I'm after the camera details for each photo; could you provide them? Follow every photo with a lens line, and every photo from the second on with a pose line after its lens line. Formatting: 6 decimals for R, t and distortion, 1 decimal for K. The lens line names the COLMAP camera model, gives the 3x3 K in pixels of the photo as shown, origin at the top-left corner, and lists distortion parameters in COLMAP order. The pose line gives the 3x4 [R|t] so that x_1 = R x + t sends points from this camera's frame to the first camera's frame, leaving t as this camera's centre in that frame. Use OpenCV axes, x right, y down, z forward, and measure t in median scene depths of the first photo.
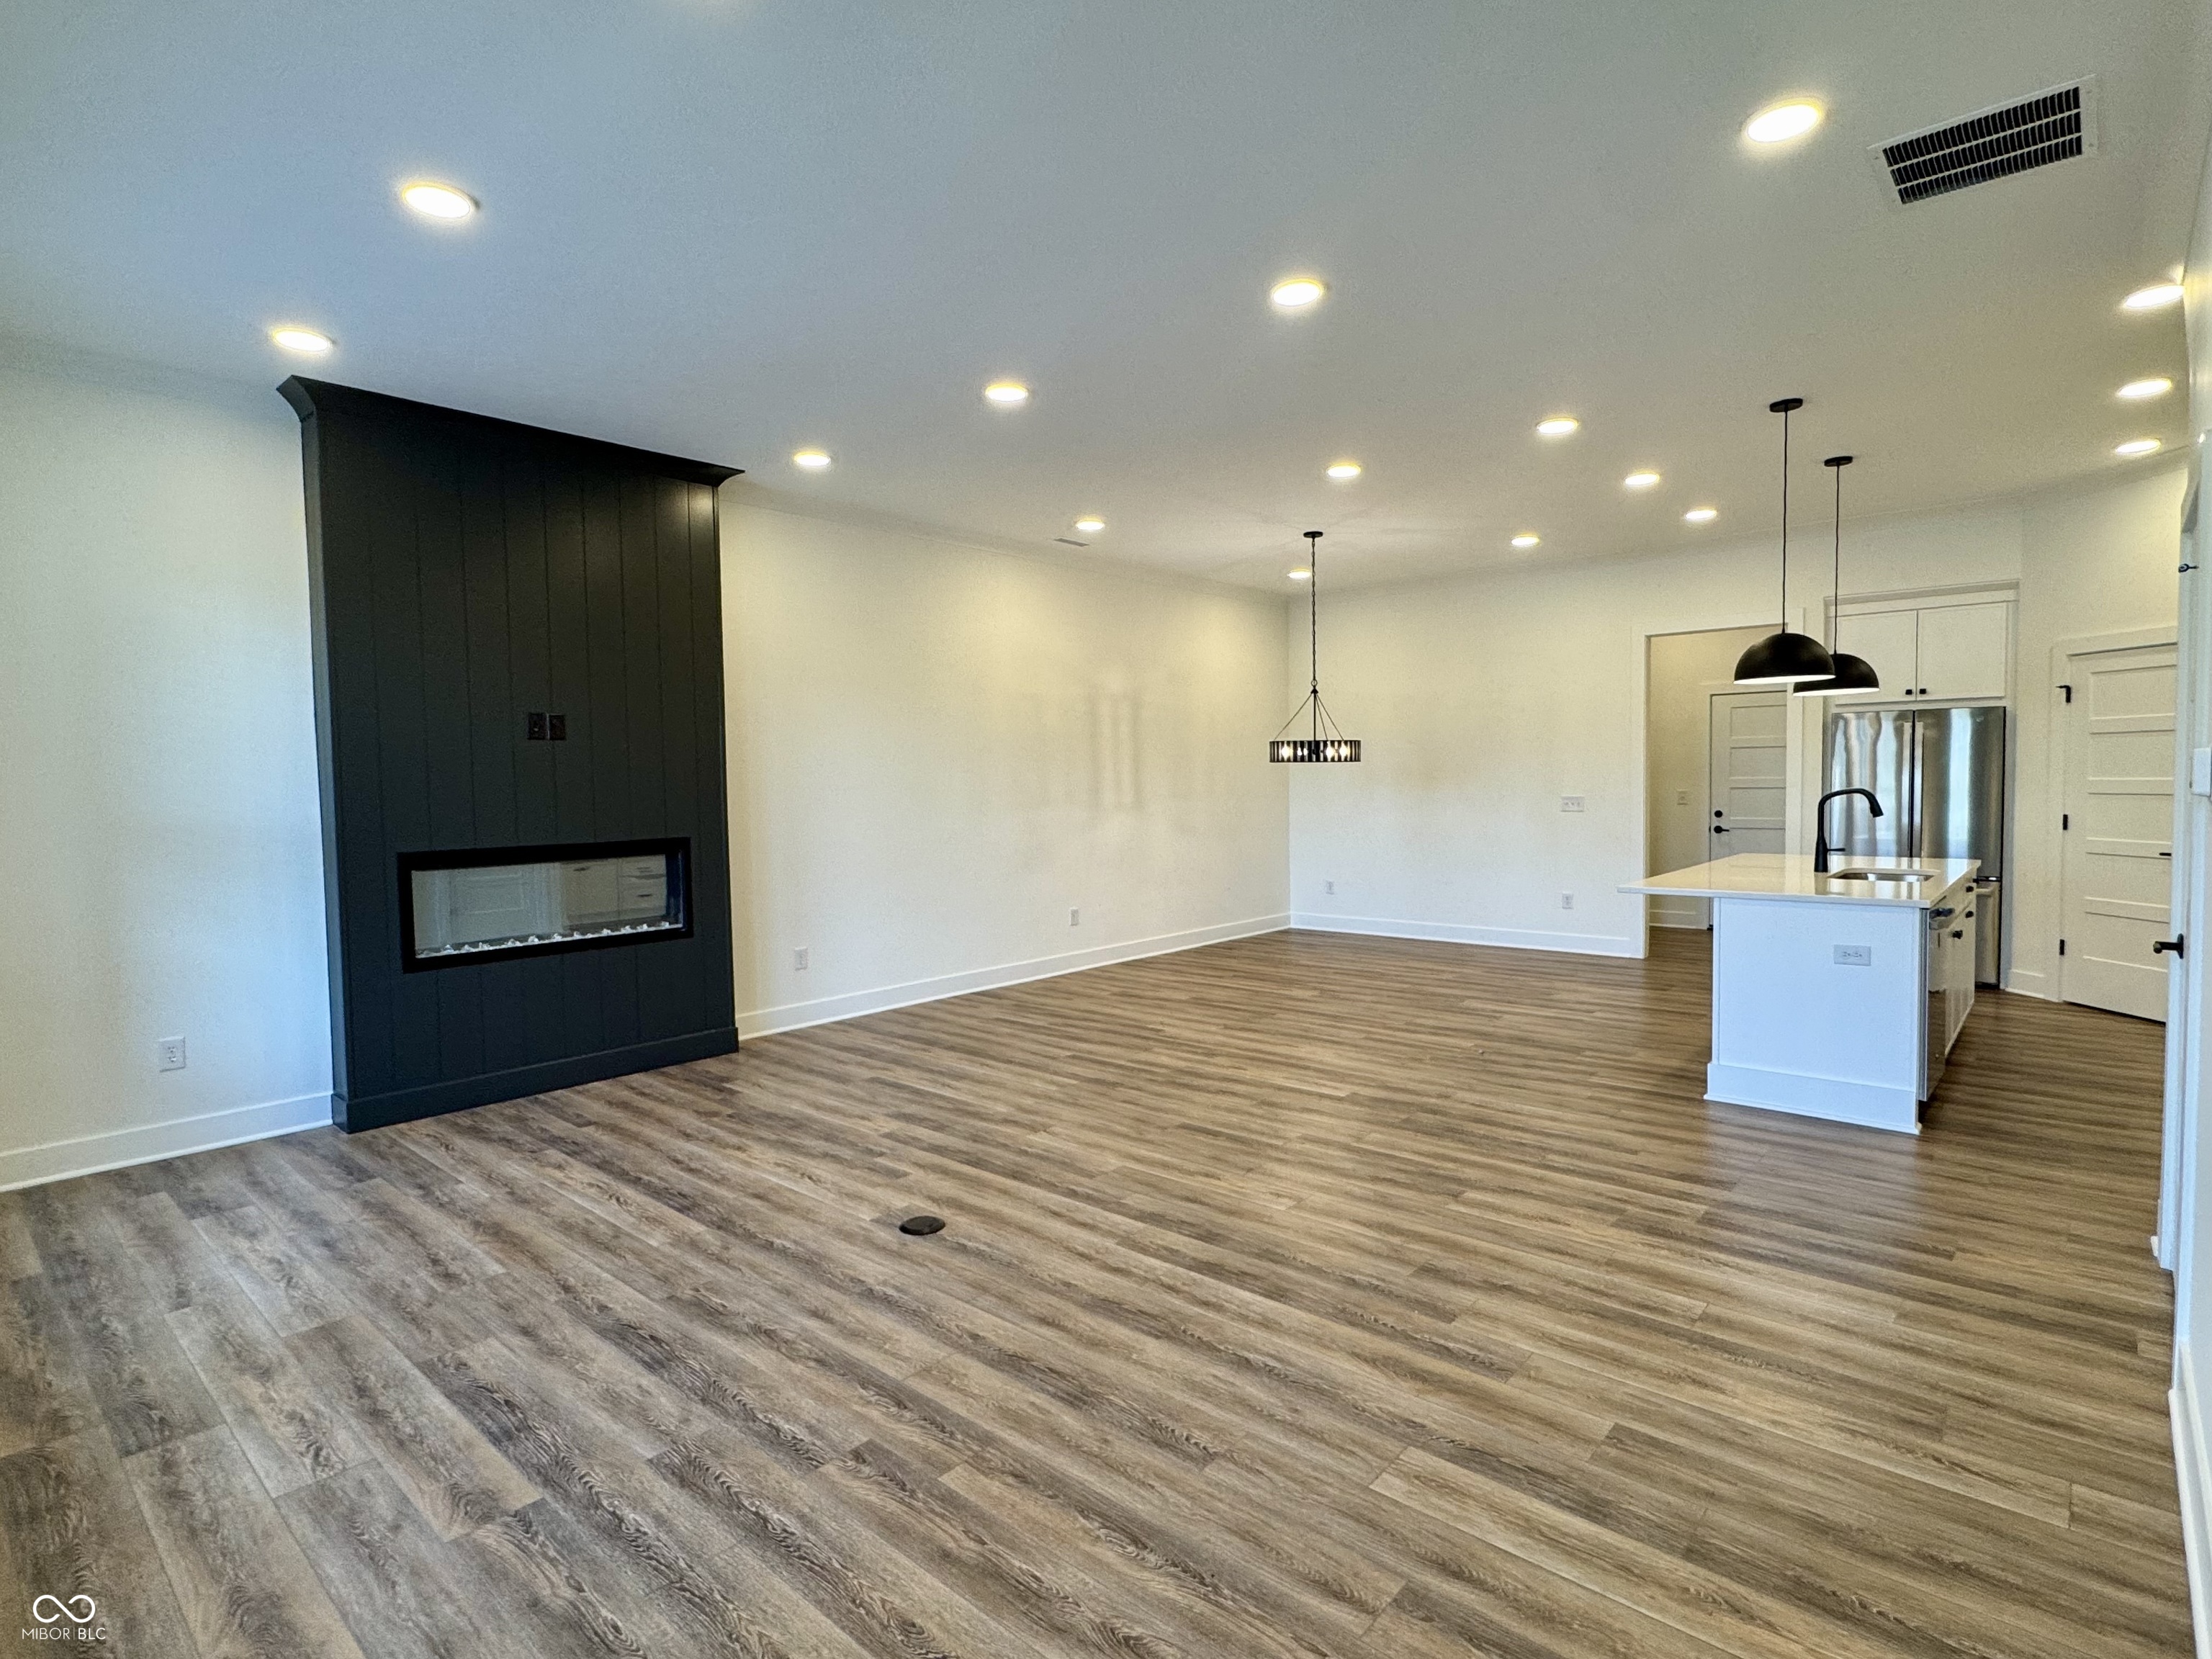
lens RADIAL K [[1093.4, 0, 1101.0], [0, 1093.4, 824.3], [0, 0, 1]] dist [0.001511, 0.000387]
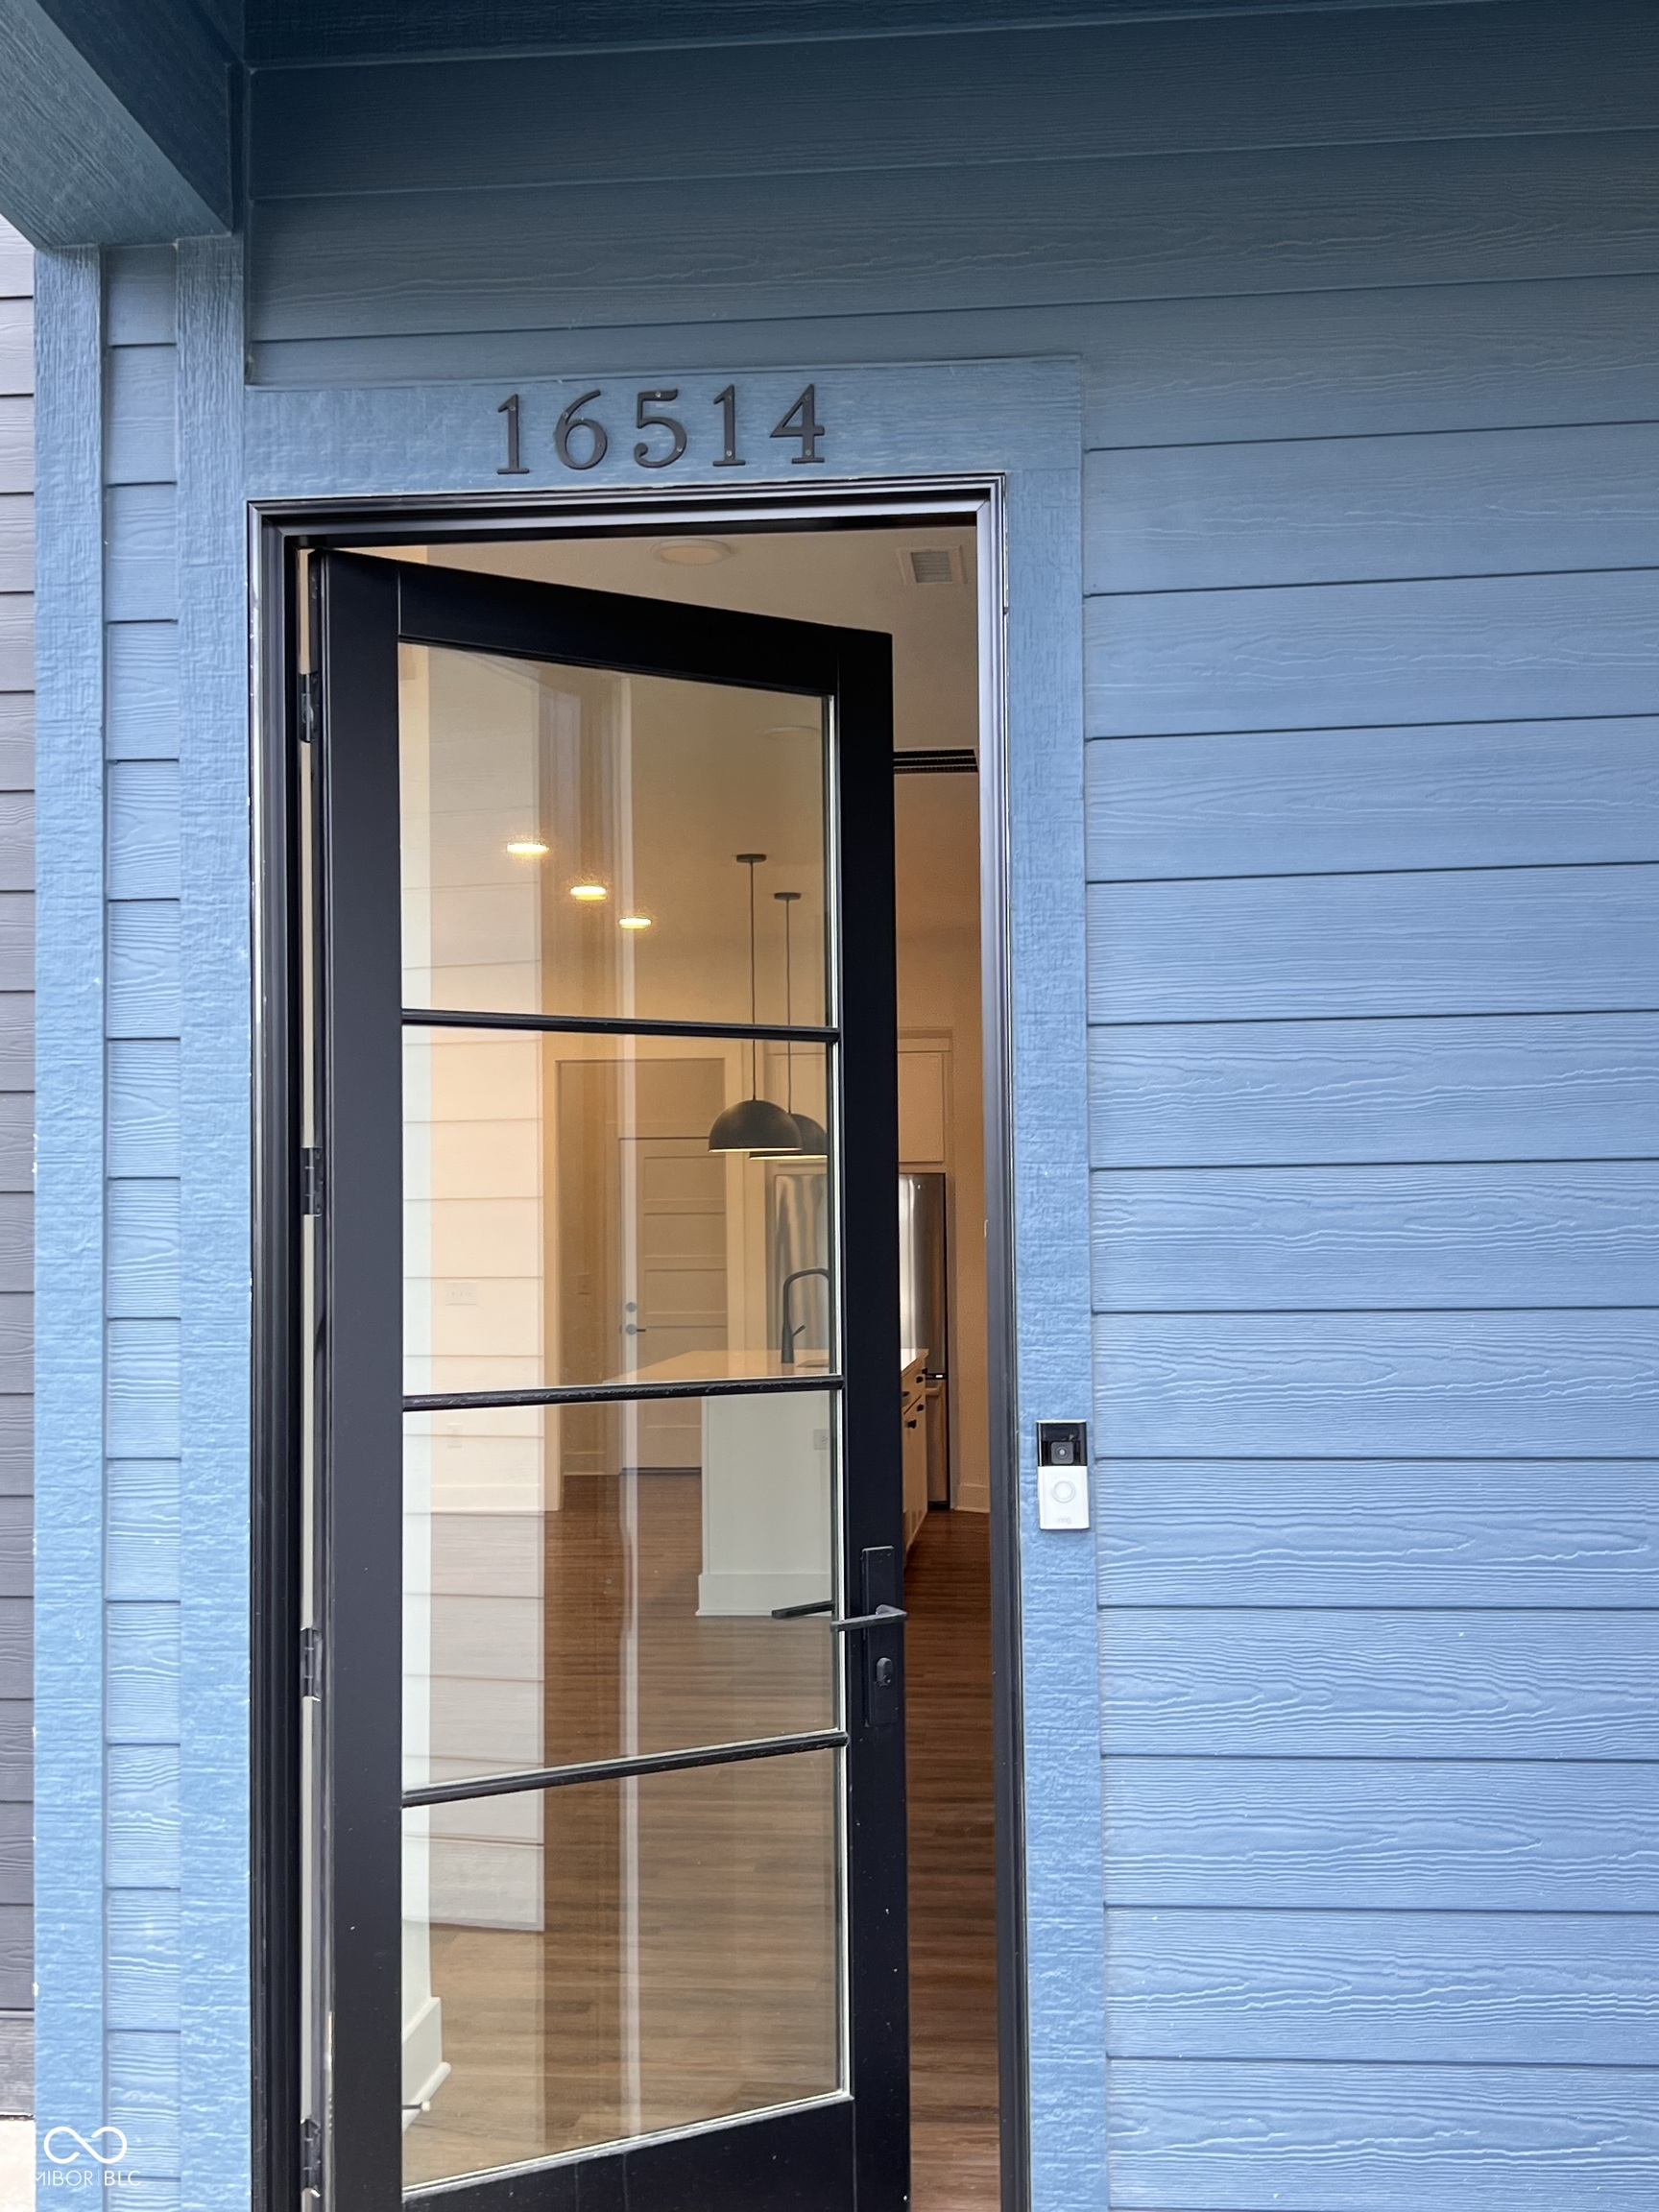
lens RADIAL K [[2581.0, 0, 828.7], [0, 2581.0, 1104.9], [0, 0, 1]] dist [-0.009270, 0.000000]
pose [[0.800394, 0.032667, 0.598584, -0.526620], [0.029120, 0.995217, -0.093250, 0.028301], [-0.598767, 0.092067, 0.795614, -0.643364]]
